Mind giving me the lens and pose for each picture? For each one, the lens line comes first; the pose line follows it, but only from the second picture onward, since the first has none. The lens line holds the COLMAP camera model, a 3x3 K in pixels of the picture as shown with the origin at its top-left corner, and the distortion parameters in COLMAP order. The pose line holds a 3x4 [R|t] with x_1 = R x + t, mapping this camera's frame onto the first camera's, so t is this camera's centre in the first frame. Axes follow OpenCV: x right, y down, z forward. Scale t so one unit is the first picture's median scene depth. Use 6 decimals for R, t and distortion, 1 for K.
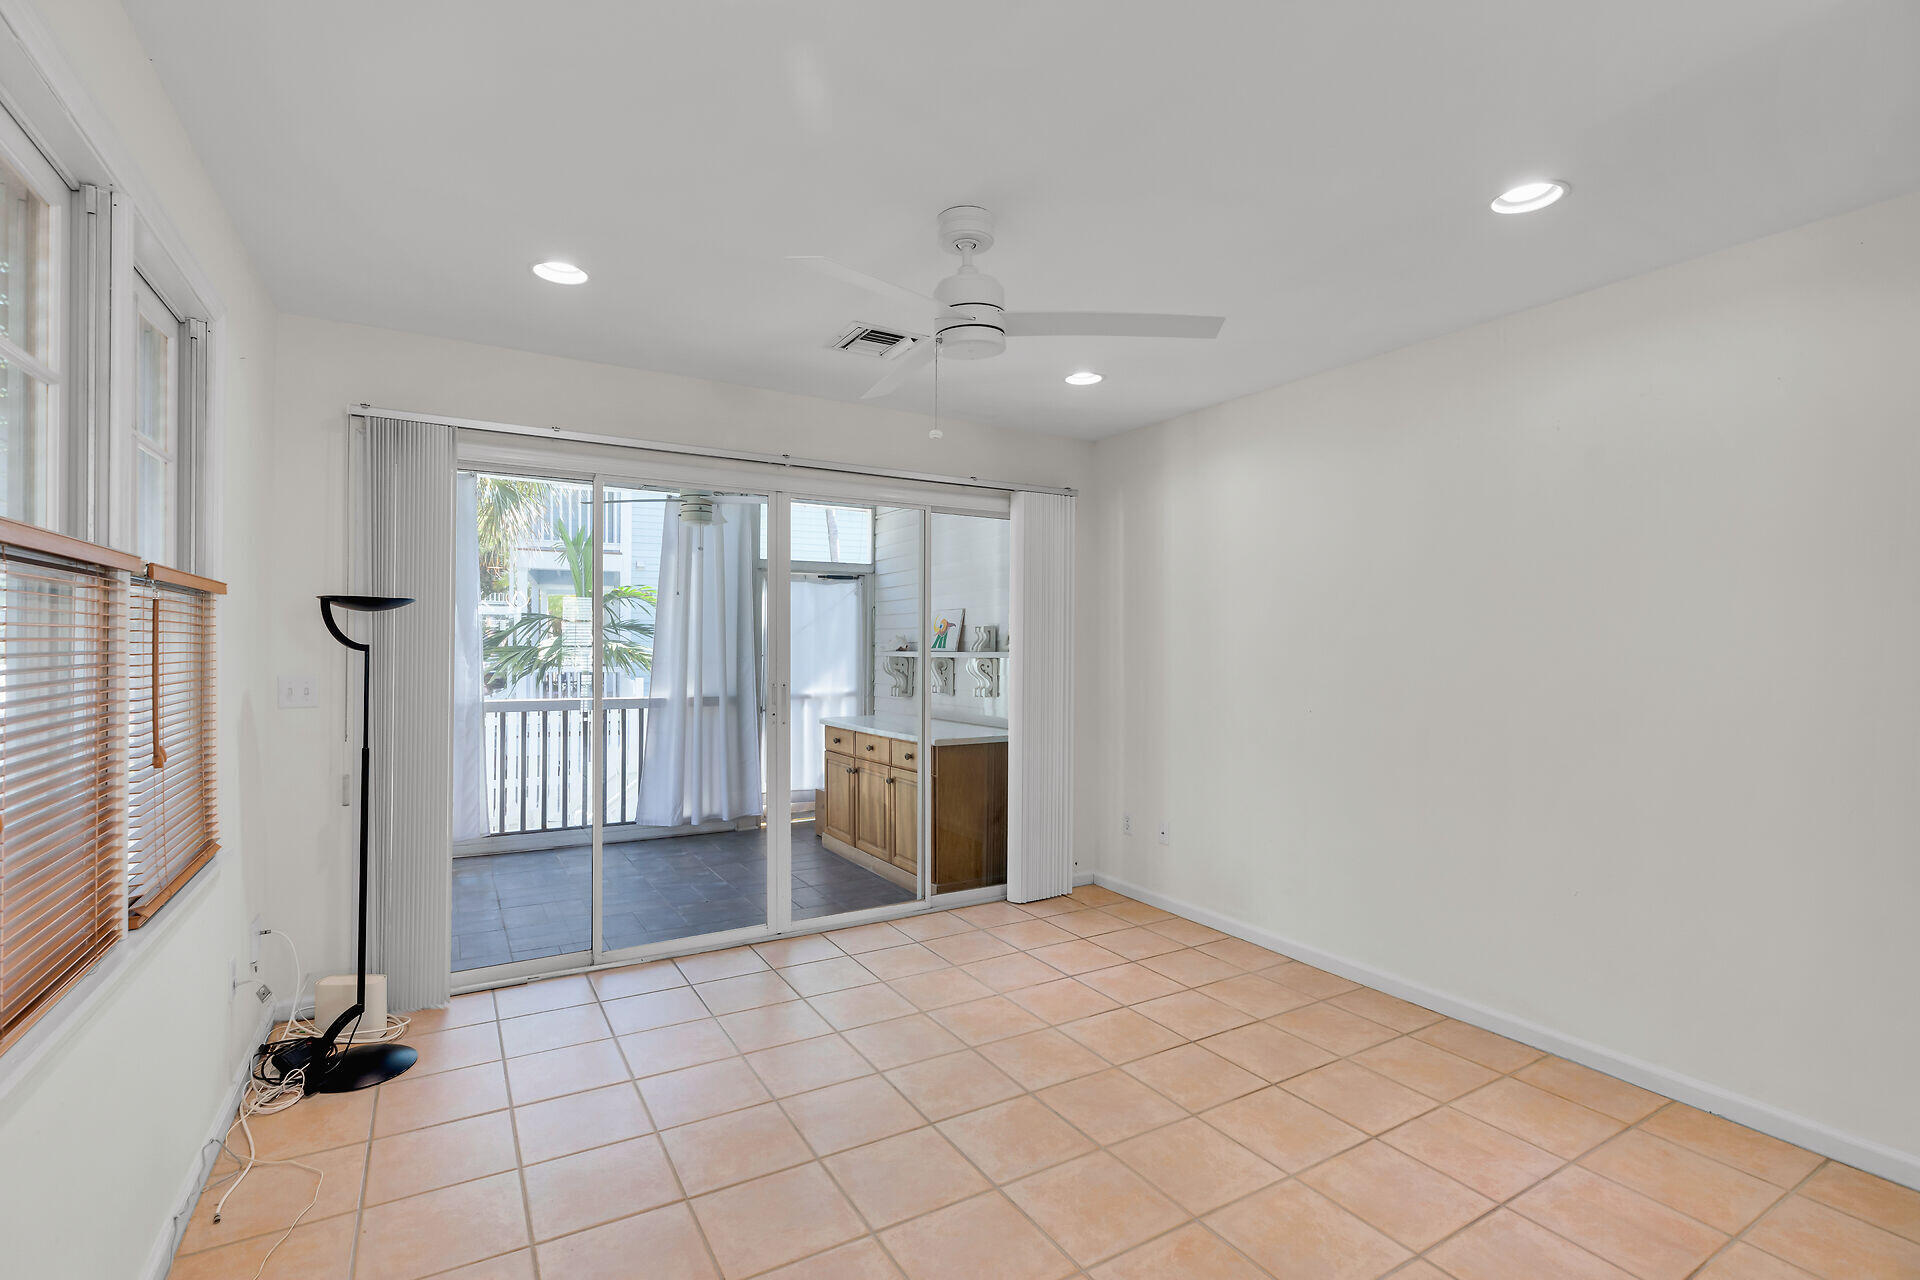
lens RADIAL K [[851.7, 0, 962.7], [0, 851.7, 636.6], [0, 0, 1]] dist [0.001553, -0.000221]
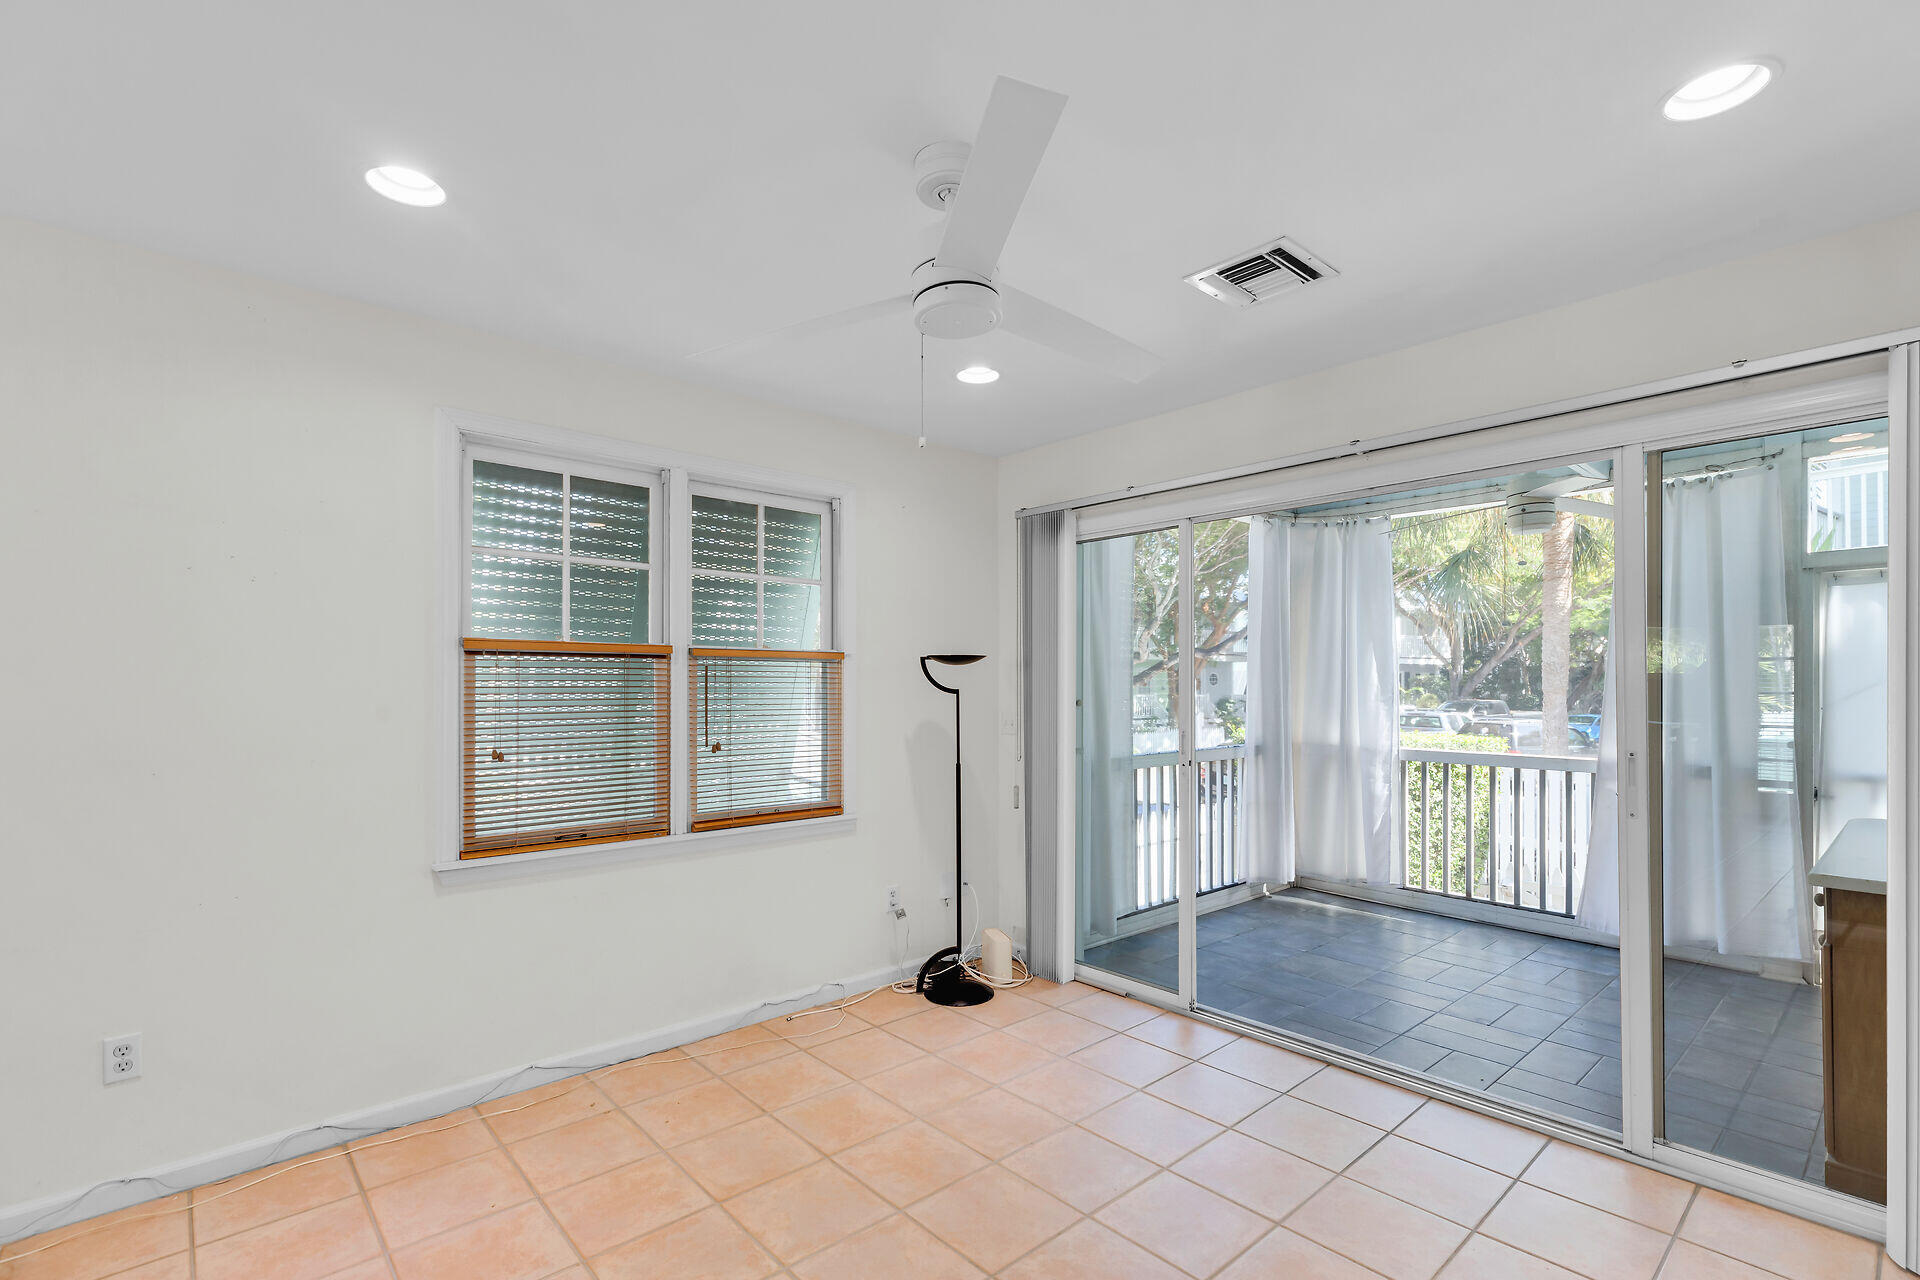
lens RADIAL K [[883.4, 0, 967.2], [0, 883.4, 664.4], [0, 0, 1]] dist [0.002339, 0.000293]
pose [[0.210222, -0.025801, -0.977313, 0.714928], [0.013005, 0.999637, -0.023593, 0.003324], [0.977567, -0.007750, 0.210481, 0.712644]]
